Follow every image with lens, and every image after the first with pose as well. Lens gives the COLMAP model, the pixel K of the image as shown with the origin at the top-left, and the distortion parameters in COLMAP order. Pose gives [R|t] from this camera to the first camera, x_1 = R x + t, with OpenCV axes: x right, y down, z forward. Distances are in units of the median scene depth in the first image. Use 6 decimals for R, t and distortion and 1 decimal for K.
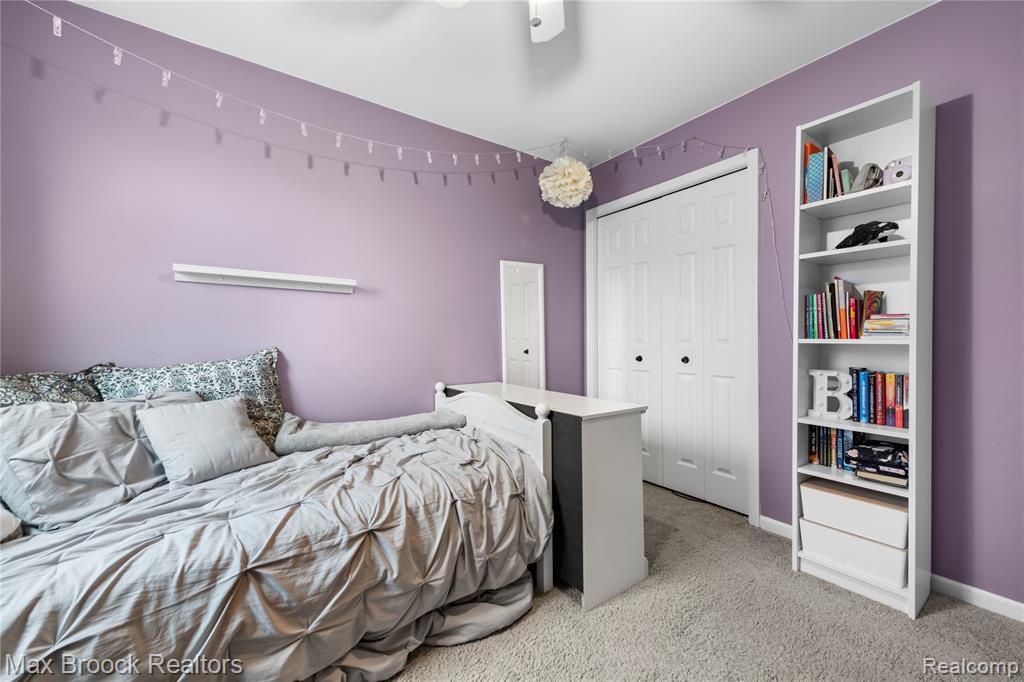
lens RADIAL K [[401.9, 0, 512.0], [0, 401.9, 341.0], [0, 0, 1]] dist [0.000367, -0.000269]
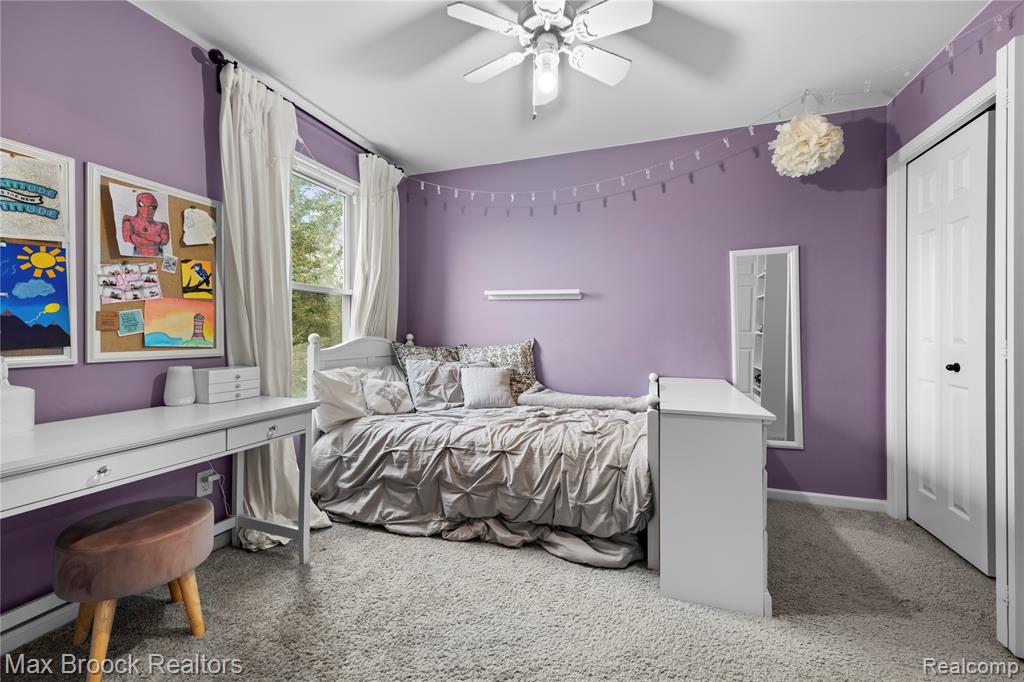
lens RADIAL K [[399.5, 0, 516.9], [0, 399.5, 332.5], [0, 0, 1]] dist [-0.000125, -0.000223]
pose [[0.572686, 0.007783, -0.819738, 0.905199], [-0.010798, 0.999940, 0.001951, -0.011031], [0.819704, 0.007734, 0.572735, 0.102221]]
